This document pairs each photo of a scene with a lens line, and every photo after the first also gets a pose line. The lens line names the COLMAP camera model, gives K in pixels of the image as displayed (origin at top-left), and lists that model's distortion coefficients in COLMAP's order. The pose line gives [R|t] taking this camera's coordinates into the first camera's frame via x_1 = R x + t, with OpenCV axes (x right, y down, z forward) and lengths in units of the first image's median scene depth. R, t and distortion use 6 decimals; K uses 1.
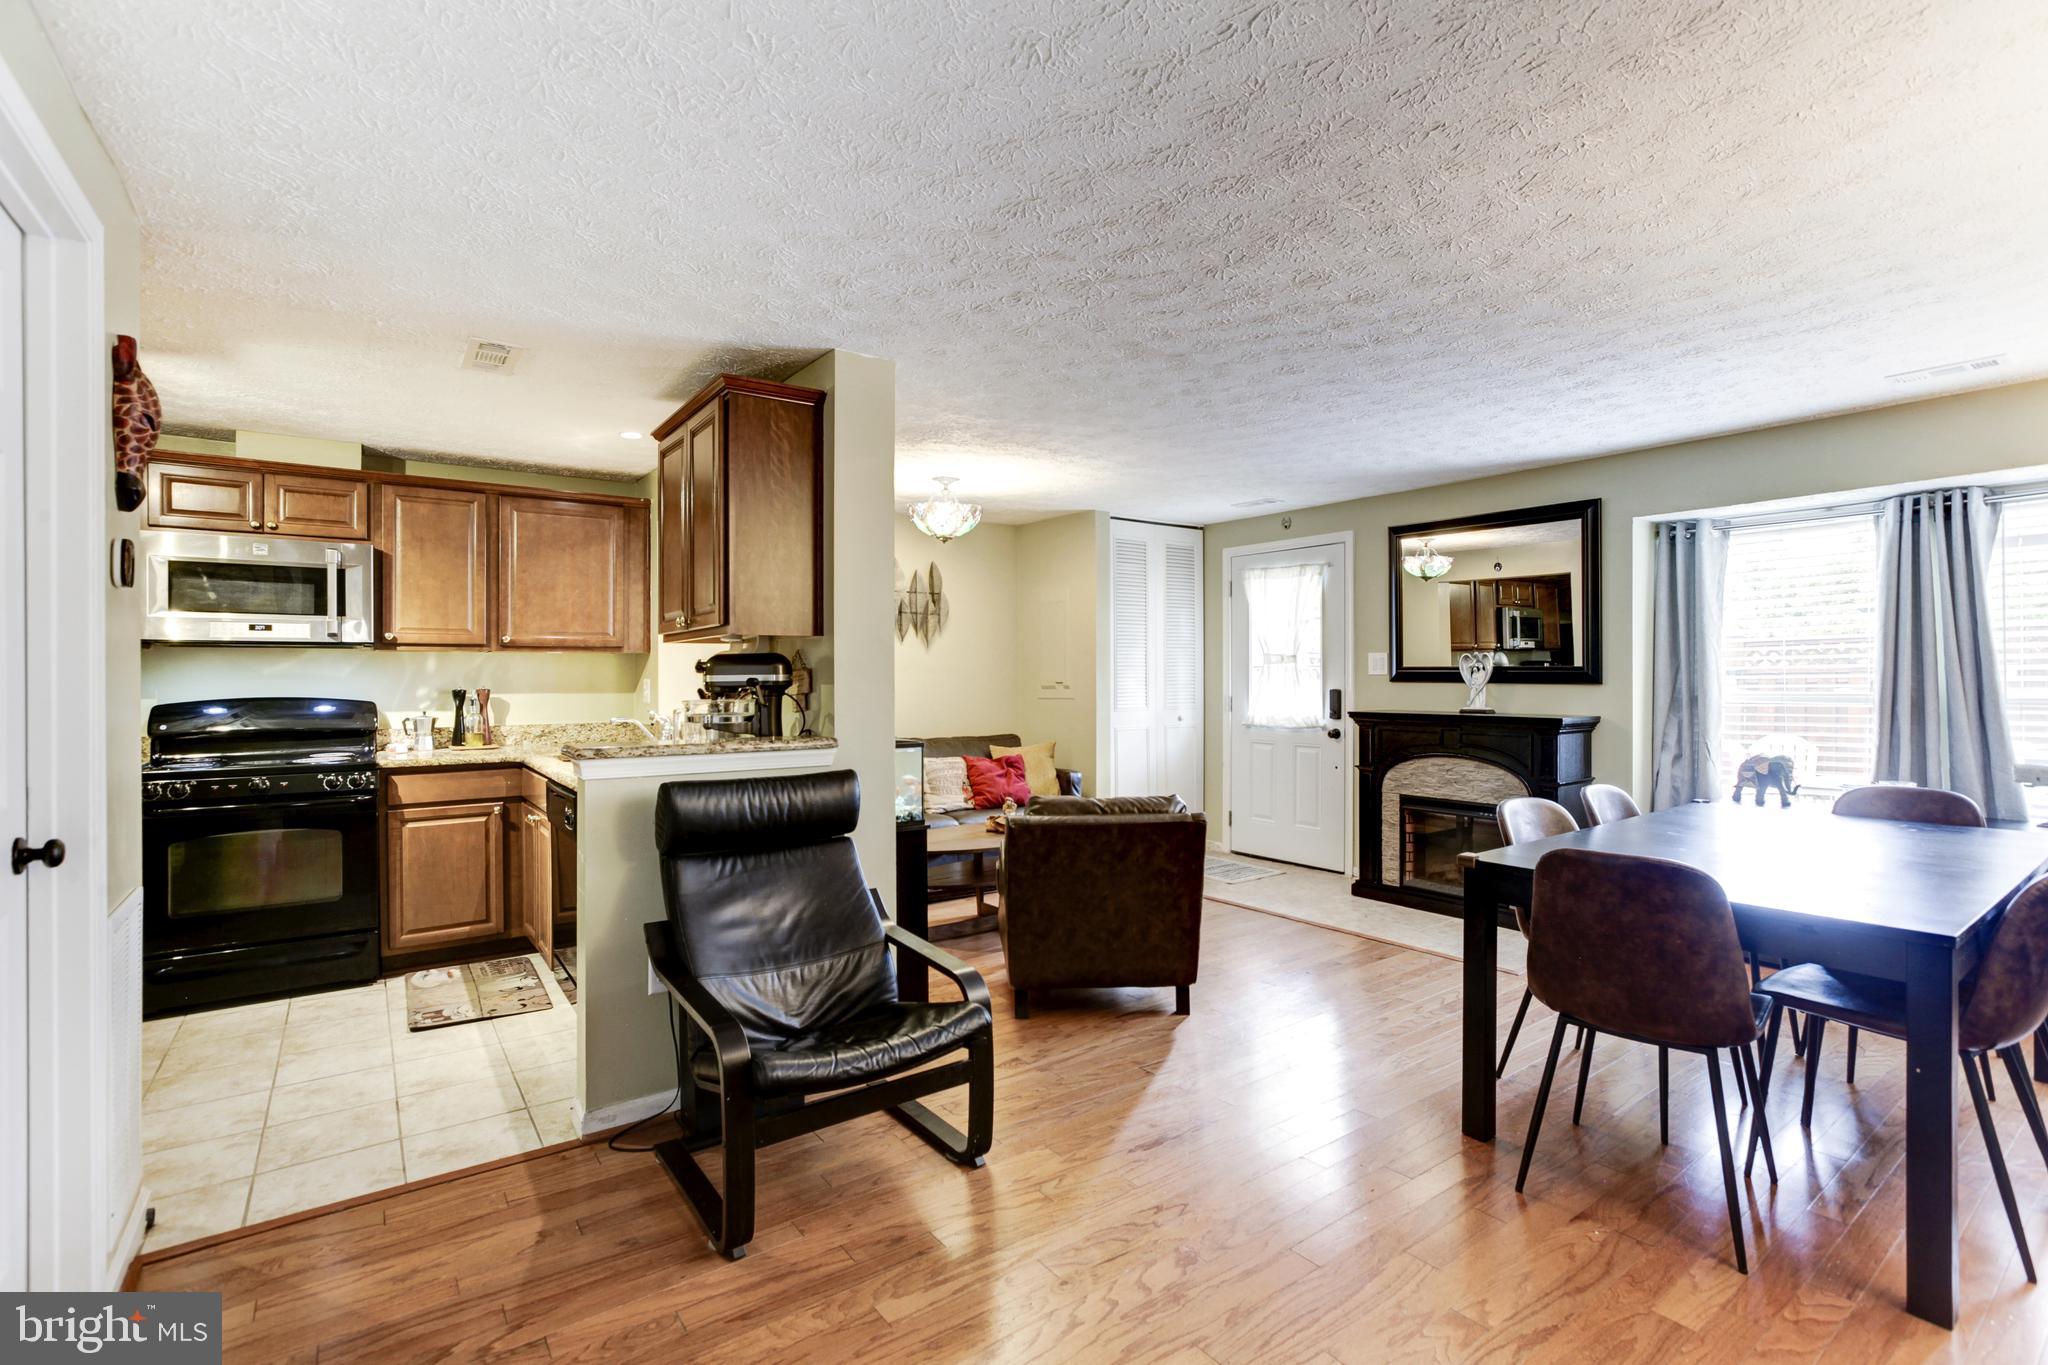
lens RADIAL K [[938.2, 0, 1018.5], [0, 938.2, 674.7], [0, 0, 1]] dist [-0.032266, 0.014680]
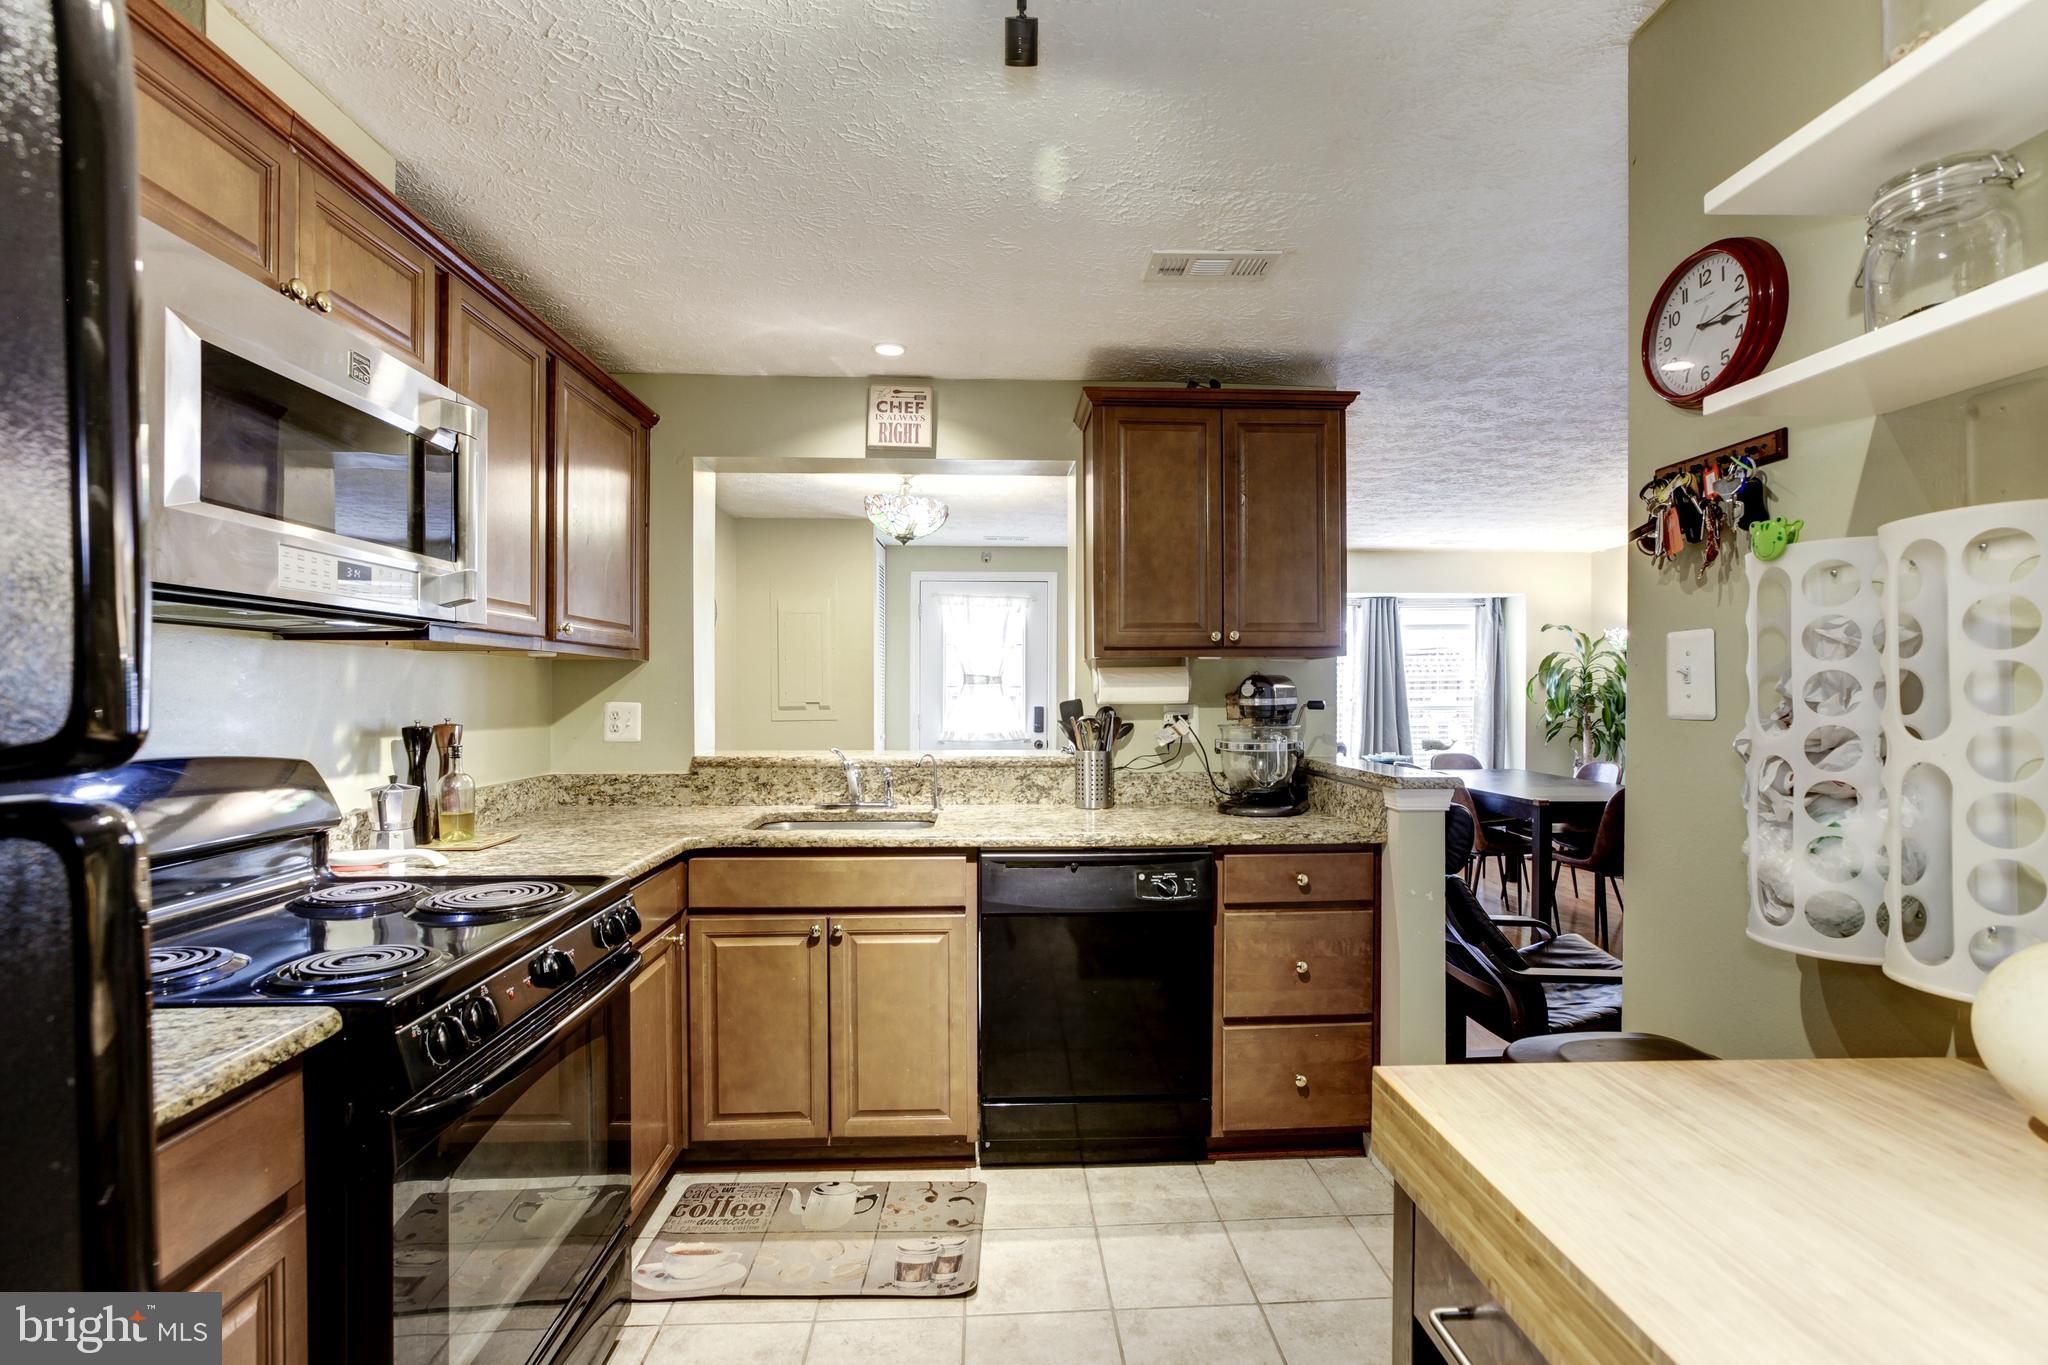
lens RADIAL K [[938.2, 0, 1033.1], [0, 938.2, 693.2], [0, 0, 1]] dist [-0.032266, 0.014680]
pose [[0.537252, 0.000698, 0.843421, -0.833553], [-0.003419, 0.999993, 0.001351, -0.003326], [-0.843415, -0.003609, 0.537251, 0.472425]]
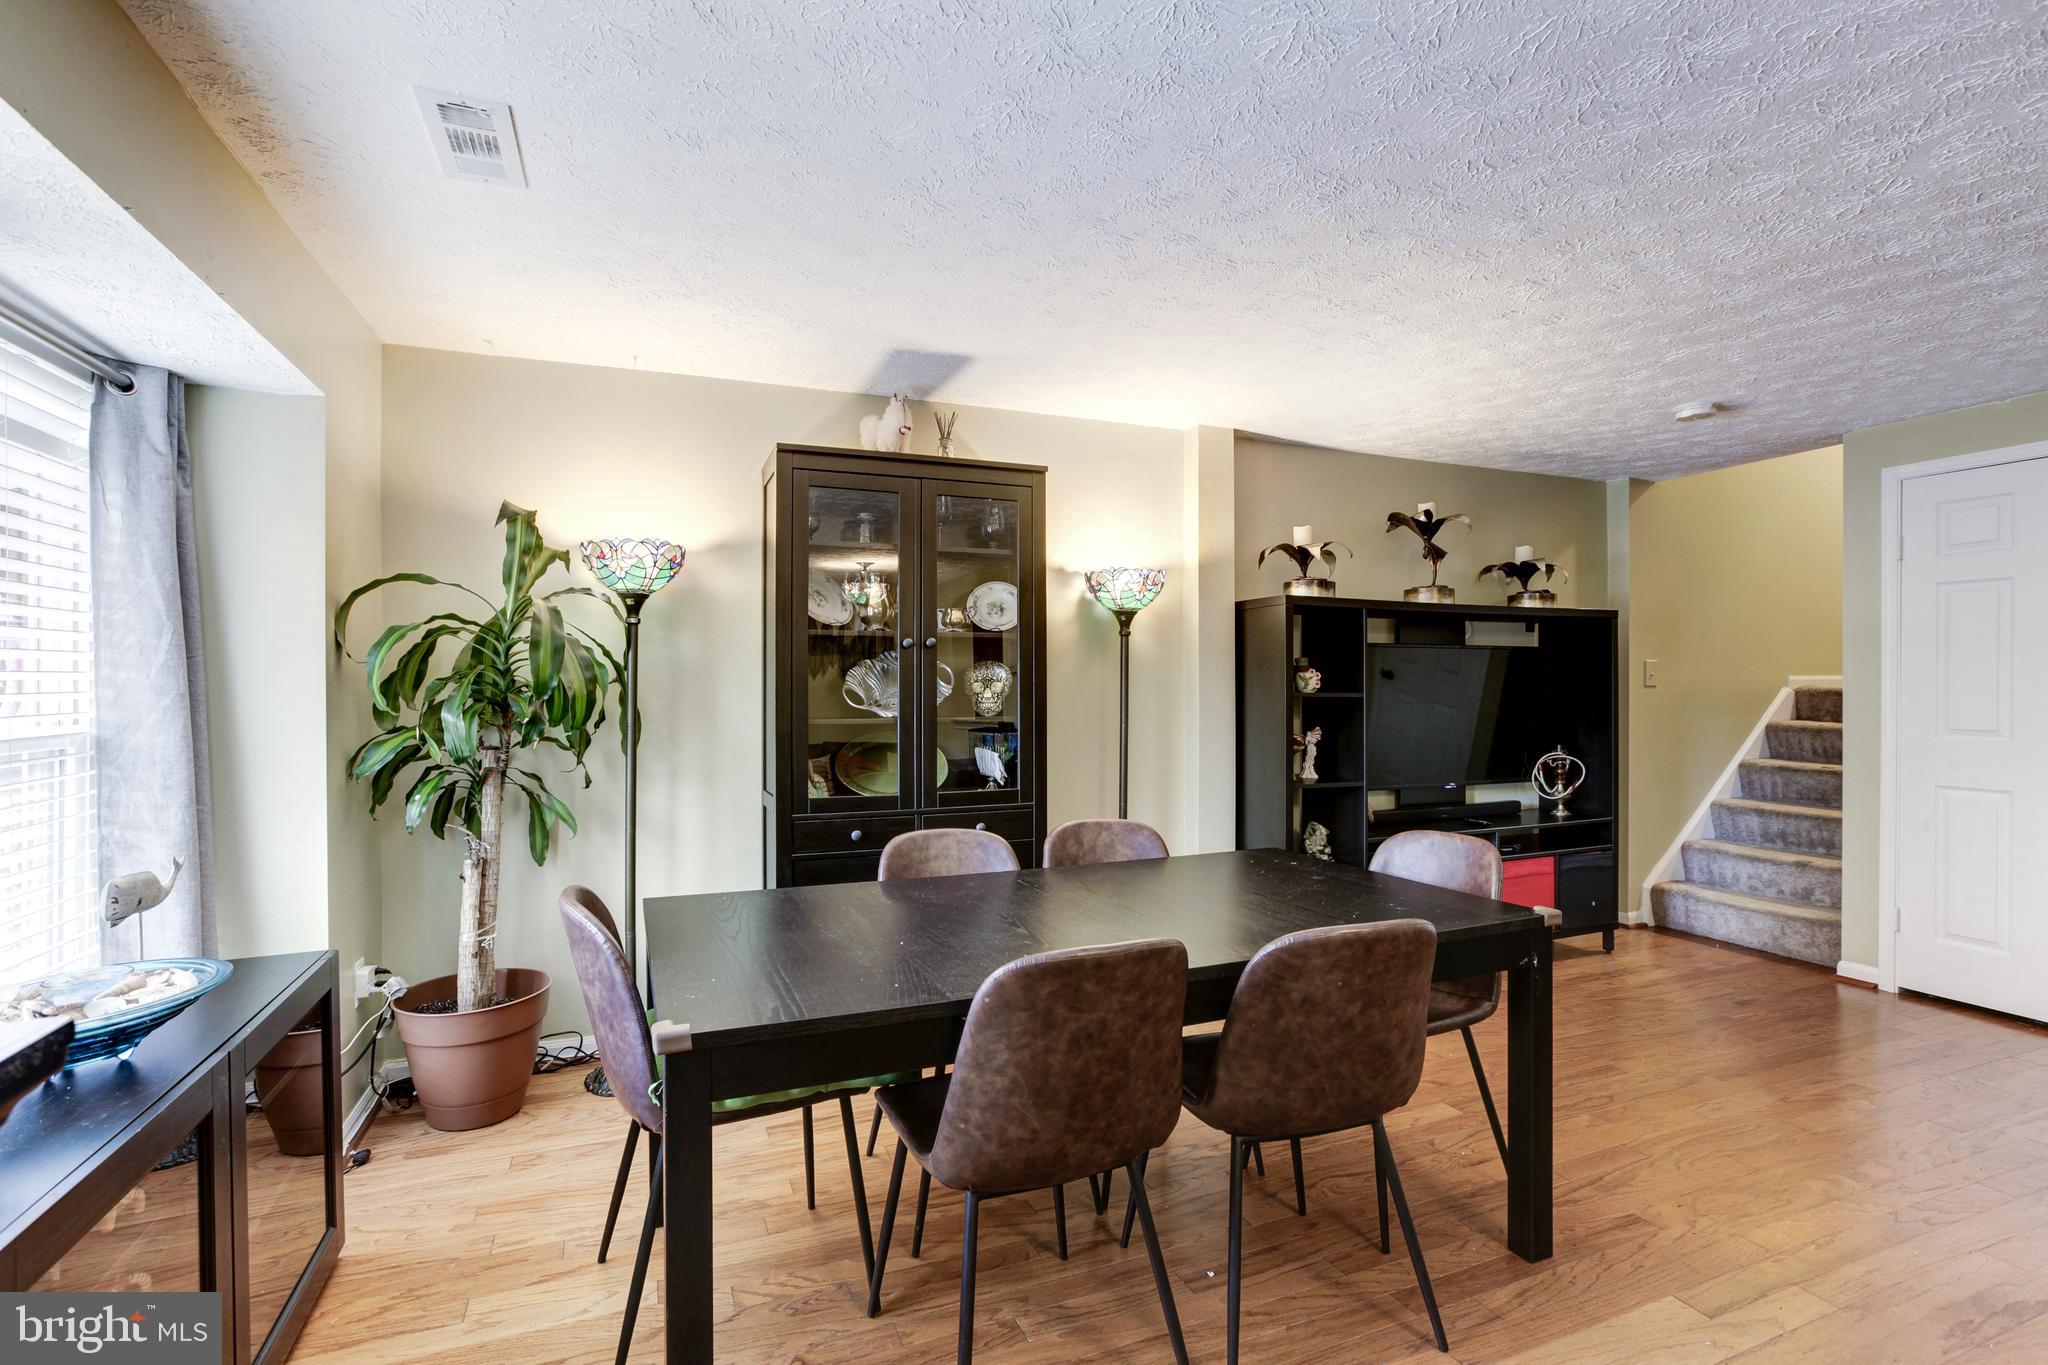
lens RADIAL K [[938.2, 0, 1026.8], [0, 938.2, 687.5], [0, 0, 1]] dist [-0.032266, 0.014680]
pose [[-0.966299, 0.006960, 0.257328, 0.402024], [0.007489, 0.999971, 0.001073, -0.002175], [-0.257313, 0.002964, -0.966324, 1.044205]]
